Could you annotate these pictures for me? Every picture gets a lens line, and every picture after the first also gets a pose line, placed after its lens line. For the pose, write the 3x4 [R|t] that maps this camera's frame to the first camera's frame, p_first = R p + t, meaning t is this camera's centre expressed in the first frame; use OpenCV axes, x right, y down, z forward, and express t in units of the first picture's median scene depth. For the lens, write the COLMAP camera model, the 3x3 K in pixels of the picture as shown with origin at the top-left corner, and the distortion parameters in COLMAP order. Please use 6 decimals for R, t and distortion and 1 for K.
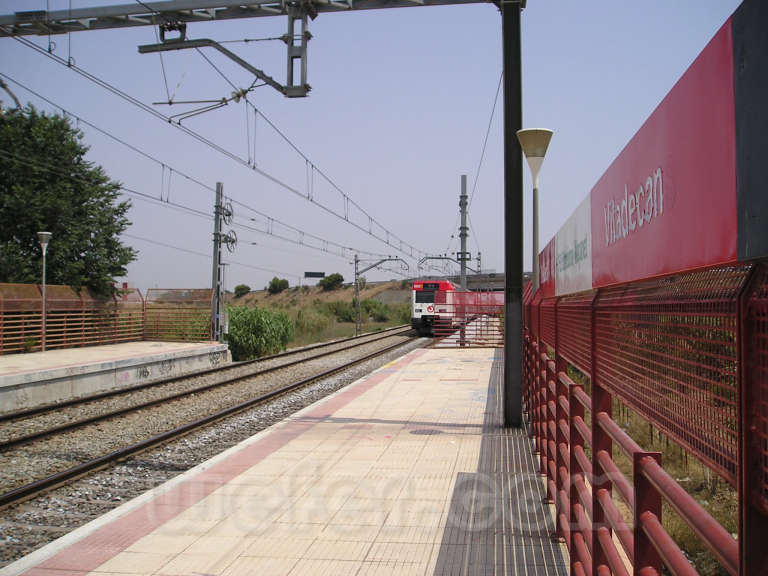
lens RADIAL K [[799.2, 0, 395.1], [0, 799.2, 286.7], [0, 0, 1]] dist [-0.128305, 0.081708]
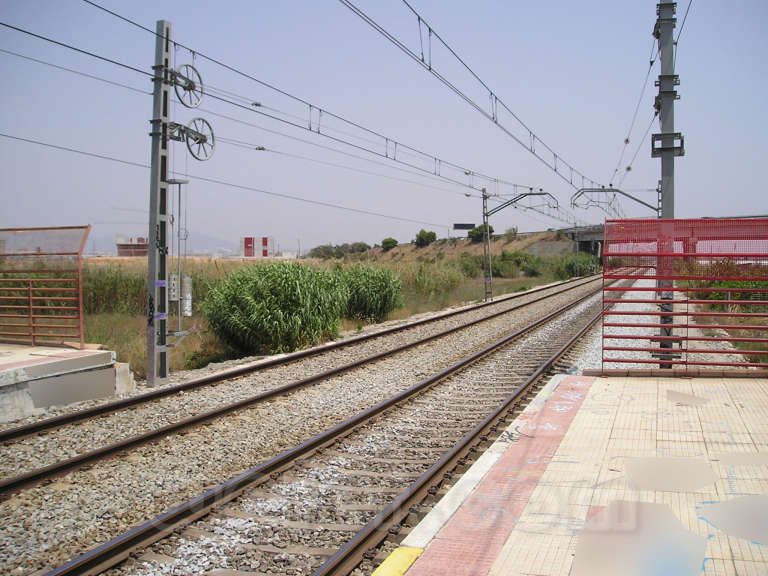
lens RADIAL K [[799.2, 0, 395.1], [0, 799.2, 286.7], [0, 0, 1]] dist [-0.128305, 0.081708]
pose [[0.980978, -0.003510, -0.194088, 0.004481], [0.014853, 0.998263, 0.057016, 0.002548], [0.193551, -0.058814, 0.979326, 0.107173]]
